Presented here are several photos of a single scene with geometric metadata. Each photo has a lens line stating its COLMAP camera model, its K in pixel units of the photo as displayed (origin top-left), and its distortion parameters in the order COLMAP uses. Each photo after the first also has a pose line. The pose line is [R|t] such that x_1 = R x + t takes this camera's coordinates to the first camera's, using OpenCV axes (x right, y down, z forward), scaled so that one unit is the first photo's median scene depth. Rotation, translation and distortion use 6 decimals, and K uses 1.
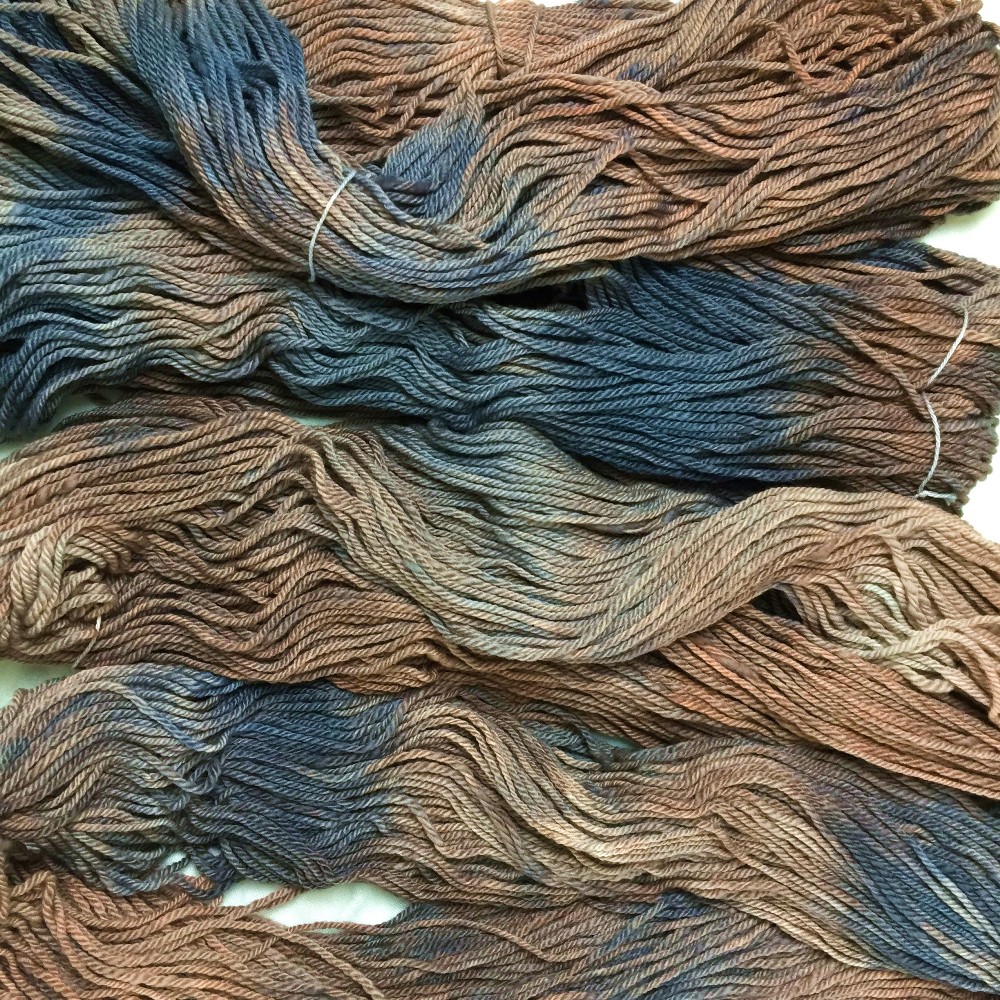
lens RADIAL K [[1056.3, 0, 500.0], [0, 1056.3, 500.0], [0, 0, 1]] dist [0.024350, 0.035062]
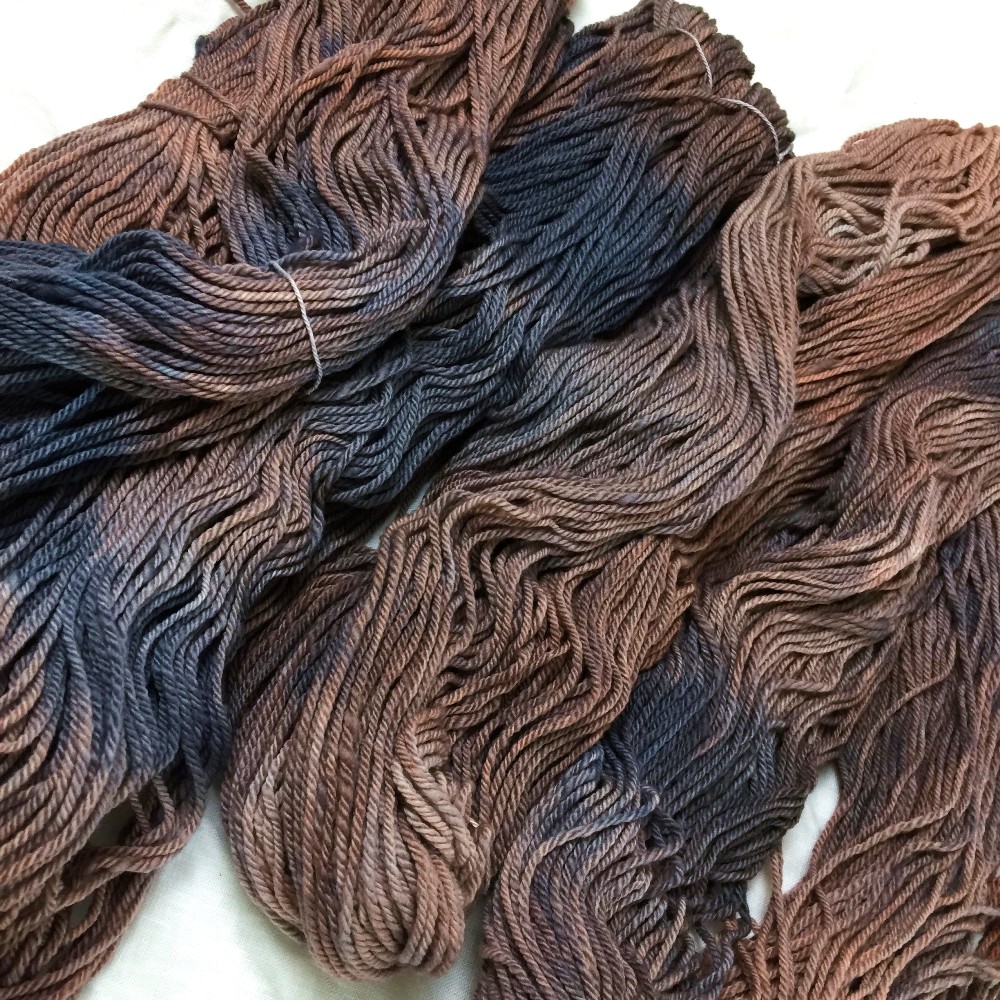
lens RADIAL K [[1056.3, 0, 500.0], [0, 1056.3, 500.0], [0, 0, 1]] dist [0.024350, 0.035062]
pose [[0.564342, -0.727051, 0.391043, -0.501331], [0.760670, 0.642016, 0.095899, -0.112419], [-0.320779, 0.243335, 0.915362, 0.154536]]
